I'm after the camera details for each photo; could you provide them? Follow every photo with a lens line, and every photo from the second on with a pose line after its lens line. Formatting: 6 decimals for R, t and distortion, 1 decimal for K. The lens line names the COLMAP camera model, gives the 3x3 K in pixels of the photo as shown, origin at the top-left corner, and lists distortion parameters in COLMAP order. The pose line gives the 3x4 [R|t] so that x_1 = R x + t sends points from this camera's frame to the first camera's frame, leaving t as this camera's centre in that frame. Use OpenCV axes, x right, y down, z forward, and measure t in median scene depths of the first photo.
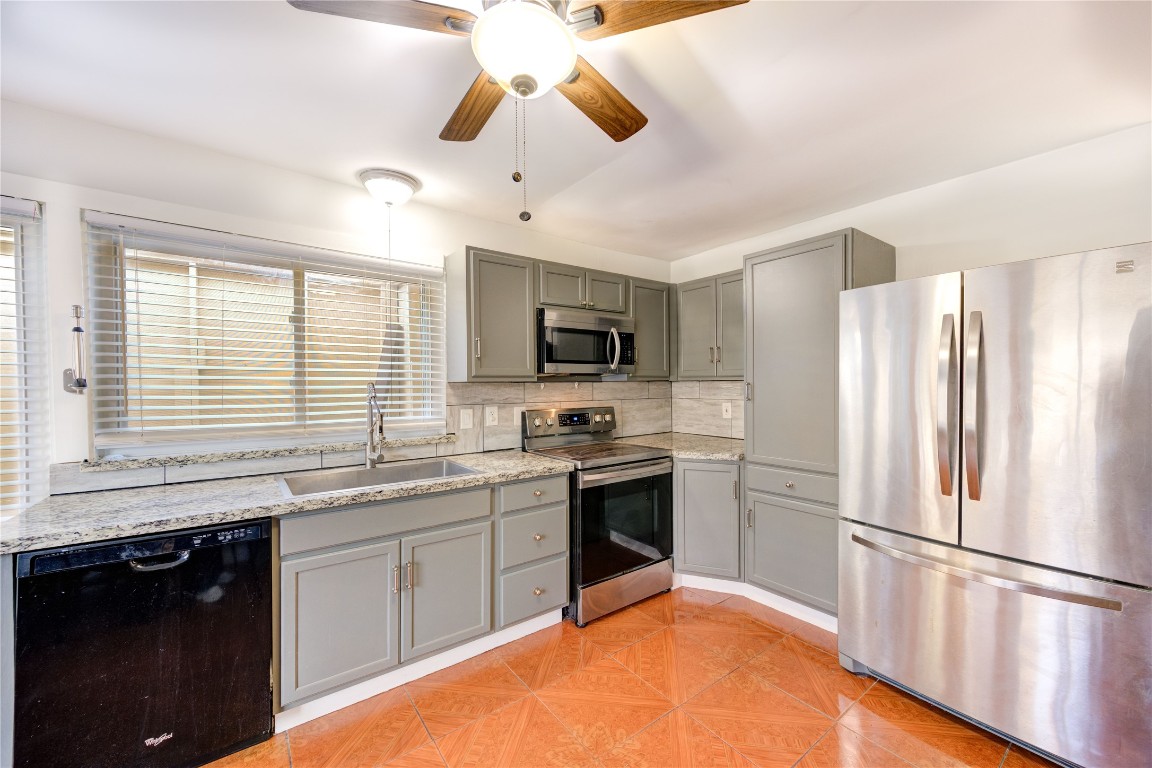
lens RADIAL K [[445.2, 0, 575.4], [0, 445.2, 385.7], [0, 0, 1]] dist [-0.002958, -0.000590]
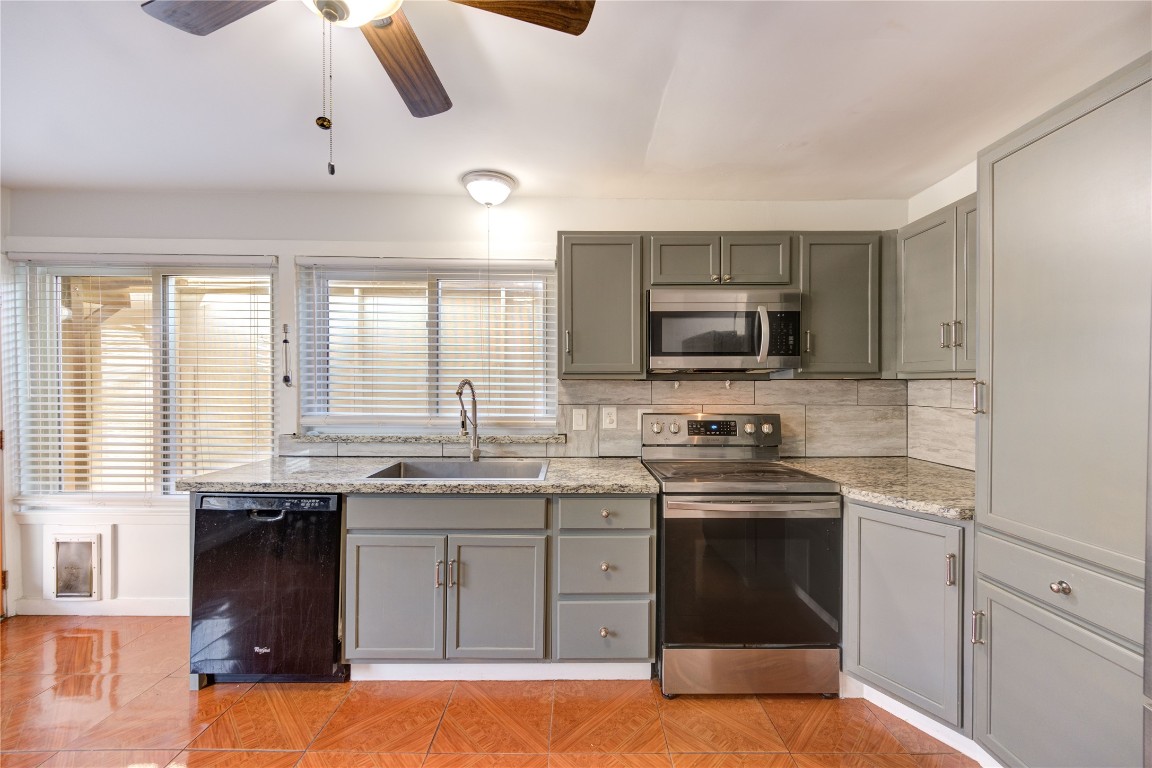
lens RADIAL K [[445.2, 0, 576.7], [0, 445.2, 385.5], [0, 0, 1]] dist [-0.002958, -0.000590]
pose [[0.806079, 0.009700, -0.591729, 0.343579], [-0.009685, 0.999948, 0.003199, 0.001239], [0.591729, 0.003153, 0.806131, 0.289166]]
